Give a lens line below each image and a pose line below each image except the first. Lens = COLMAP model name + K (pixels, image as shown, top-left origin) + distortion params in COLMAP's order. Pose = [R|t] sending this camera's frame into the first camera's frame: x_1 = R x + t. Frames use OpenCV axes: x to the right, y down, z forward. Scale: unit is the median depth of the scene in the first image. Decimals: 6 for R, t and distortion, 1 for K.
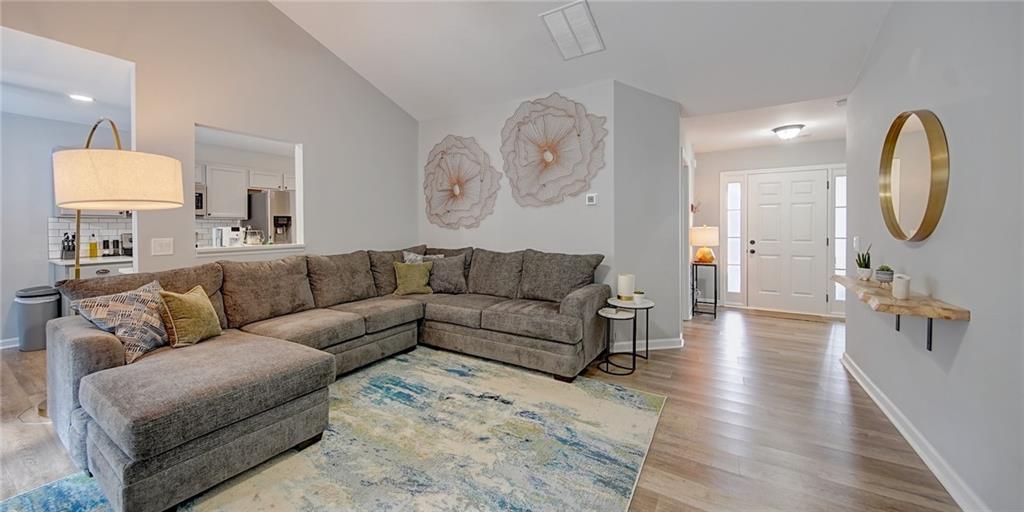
lens RADIAL K [[363.9, 0, 492.6], [0, 363.9, 229.3], [0, 0, 1]] dist [0.006930, -0.000044]
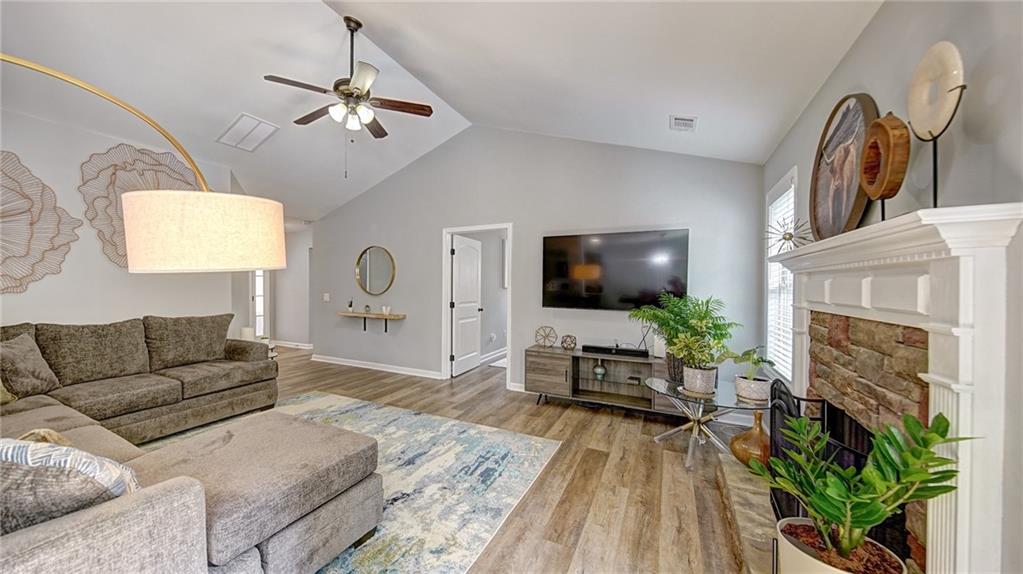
lens RADIAL K [[371.7, 0, 466.1], [0, 371.7, 288.2], [0, 0, 1]] dist [-0.000632, -0.000054]
pose [[-0.061776, -0.005993, 0.998072, -1.018301], [0.007666, 0.999950, 0.006479, -0.016525], [-0.998061, 0.008051, -0.061727, 0.323957]]
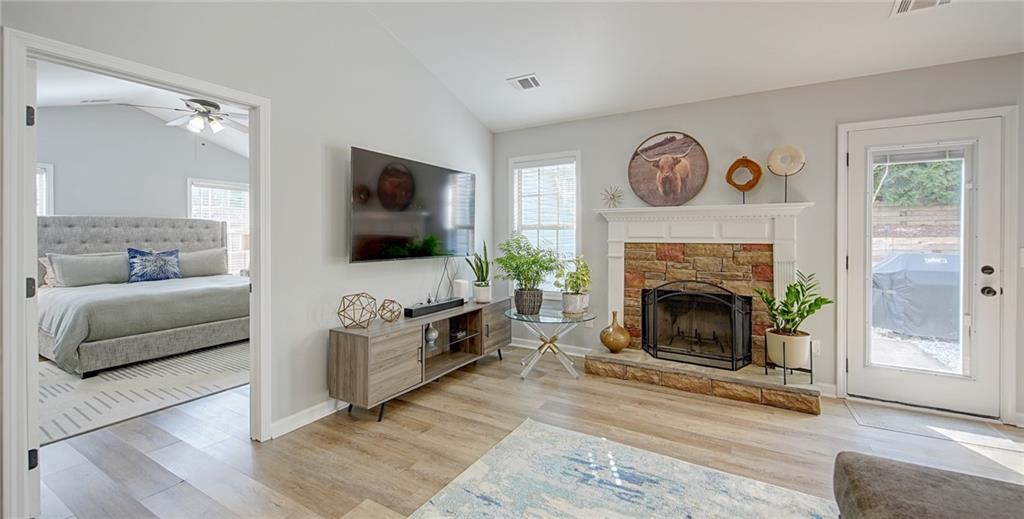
lens RADIAL K [[401.0, 0, 523.9], [0, 401.0, 233.6], [0, 0, 1]] dist [0.017970, -0.008457]
pose [[-0.998424, 0.002649, -0.056062, -0.060385], [0.001937, 0.999917, 0.012756, -0.012077], [0.056091, 0.012627, -0.998346, 0.840699]]
